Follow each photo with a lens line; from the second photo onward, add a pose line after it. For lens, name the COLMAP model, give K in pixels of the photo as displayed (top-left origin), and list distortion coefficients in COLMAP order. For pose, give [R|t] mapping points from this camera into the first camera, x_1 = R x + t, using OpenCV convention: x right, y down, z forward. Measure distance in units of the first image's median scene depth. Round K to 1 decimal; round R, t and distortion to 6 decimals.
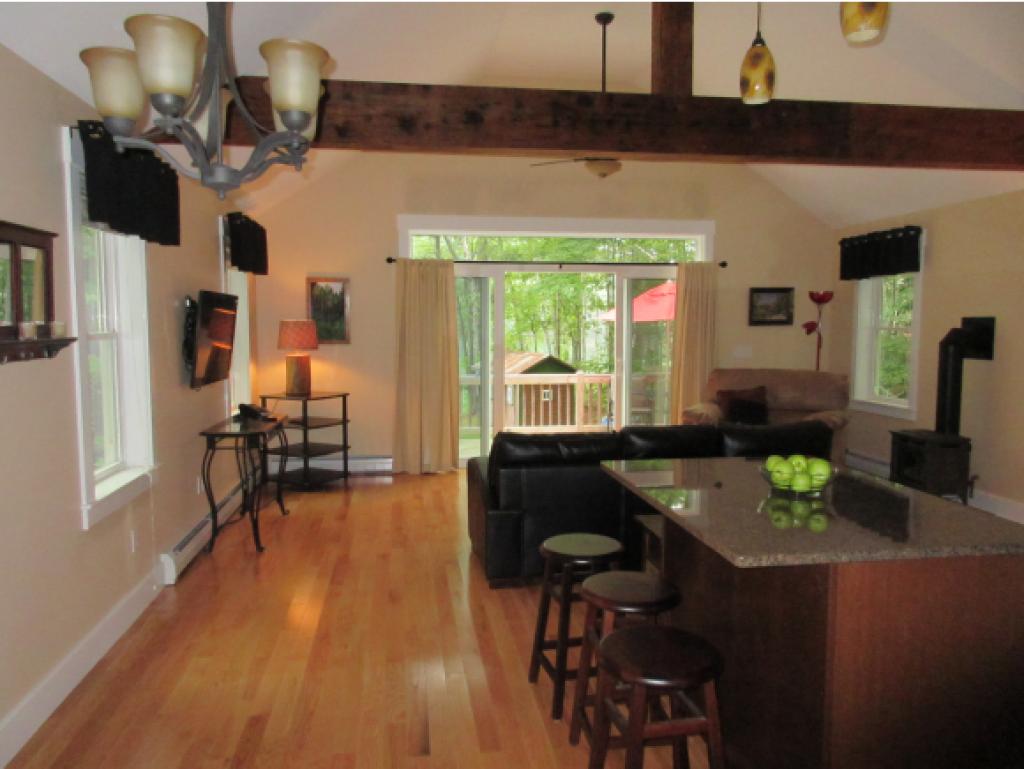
lens RADIAL K [[758.4, 0, 514.5], [0, 758.4, 386.0], [0, 0, 1]] dist [-0.004588, -0.001762]
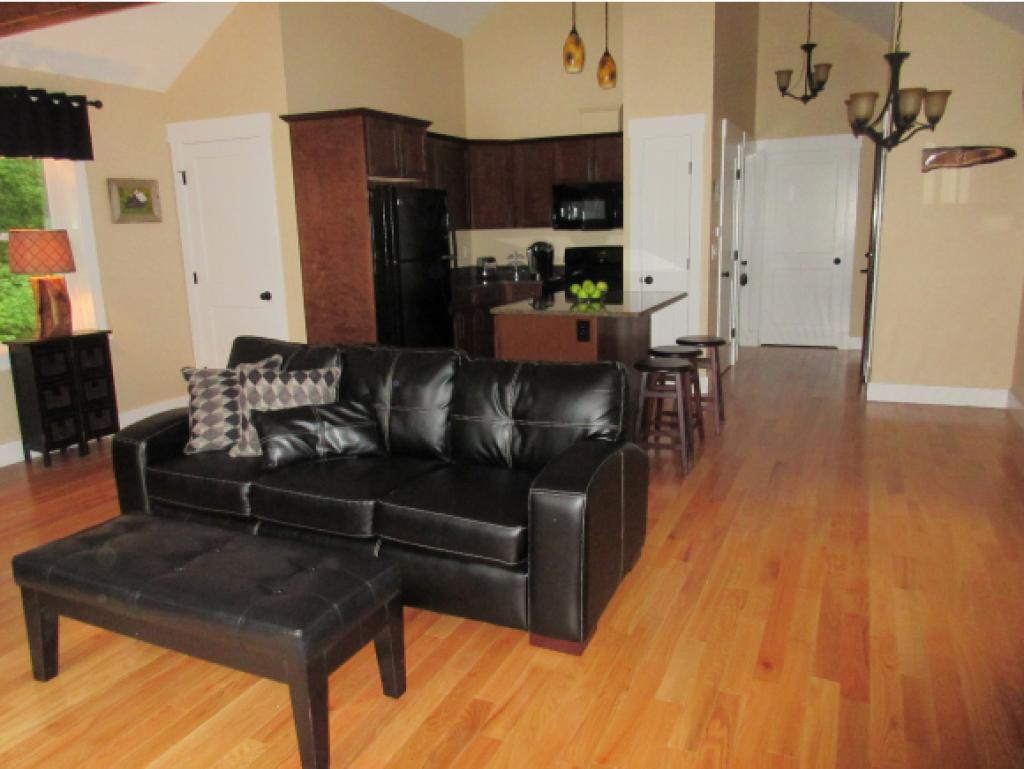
lens RADIAL K [[760.6, 0, 498.8], [0, 760.6, 382.7], [0, 0, 1]] dist [-0.000001, -0.002605]
pose [[-0.830726, -0.088419, 0.549615, -0.179046], [0.073748, 0.961123, 0.266089, -0.063980], [-0.551775, 0.261580, -0.791909, 0.909364]]
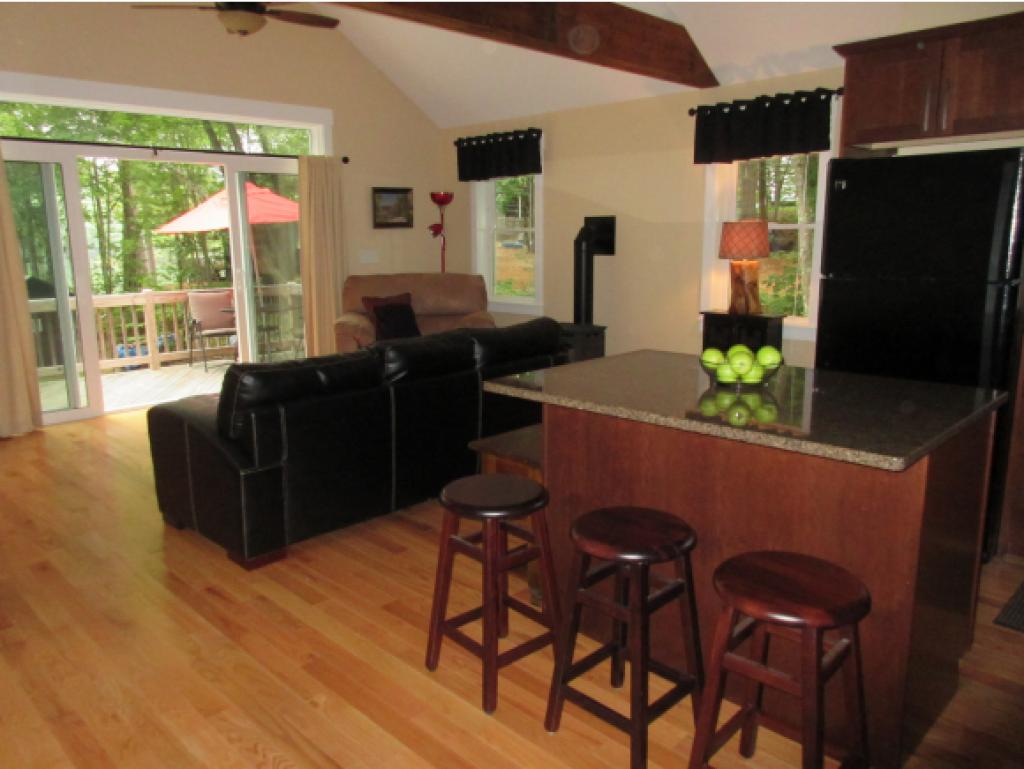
lens RADIAL K [[758.4, 0, 514.5], [0, 758.4, 386.0], [0, 0, 1]] dist [-0.004588, -0.001762]
pose [[0.797548, -0.127266, 0.589678, -0.135580], [0.060700, 0.989462, 0.131452, 0.000596], [-0.600193, -0.069046, 0.796869, 0.138986]]
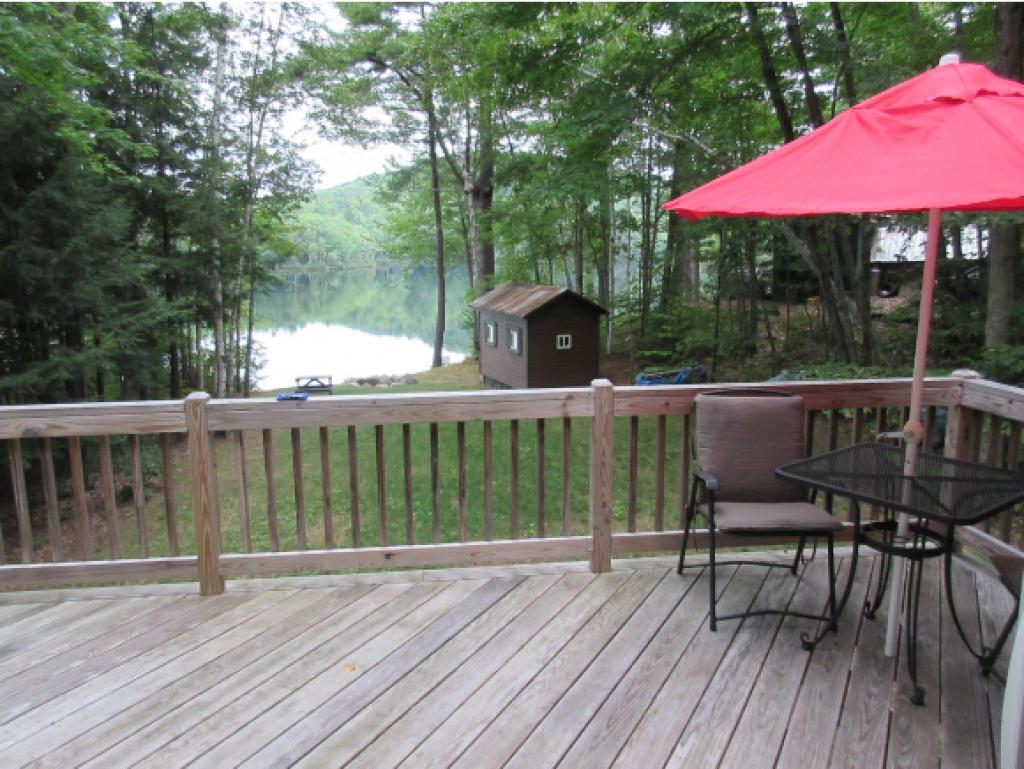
lens RADIAL K [[758.4, 0, 514.5], [0, 758.4, 386.0], [0, 0, 1]] dist [-0.004588, -0.001762]
pose [[0.999342, -0.003549, -0.036094, 0.086051], [0.006959, 0.995475, 0.094770, -0.070063], [0.035595, -0.094958, 0.994845, 0.957278]]
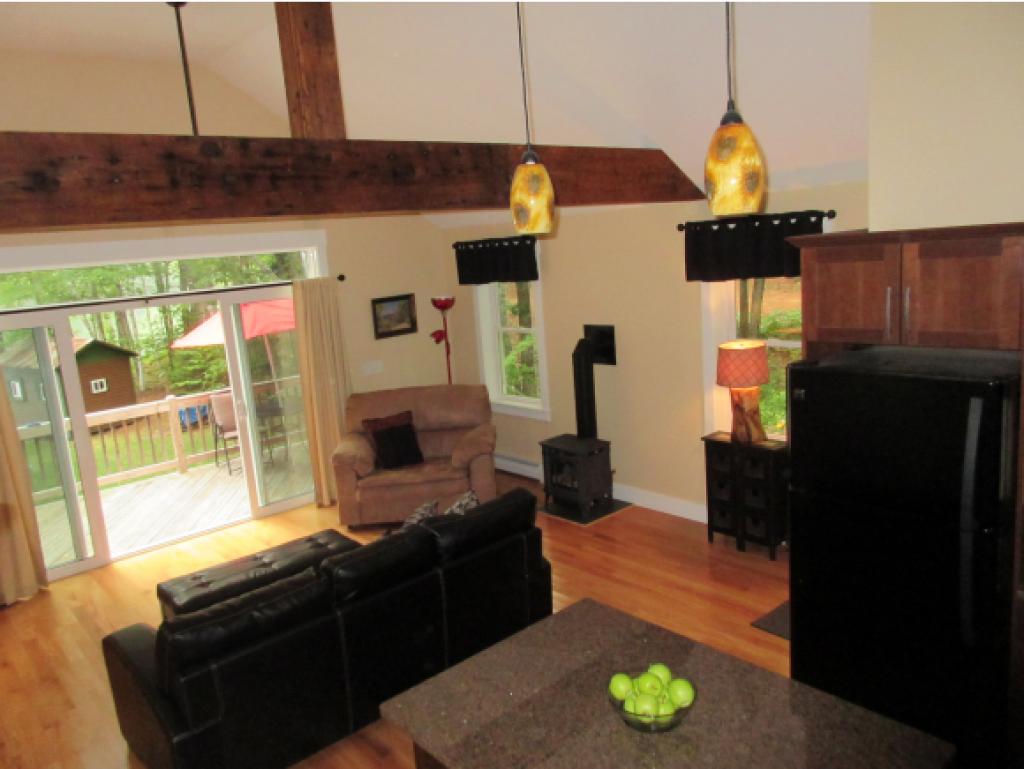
lens RADIAL K [[758.4, 0, 514.5], [0, 758.4, 386.0], [0, 0, 1]] dist [-0.004588, -0.001762]
pose [[0.836320, -0.165452, 0.522680, -0.045673], [0.123972, 0.985753, 0.113673, -0.112857], [-0.534041, -0.030270, 0.844916, 0.126885]]
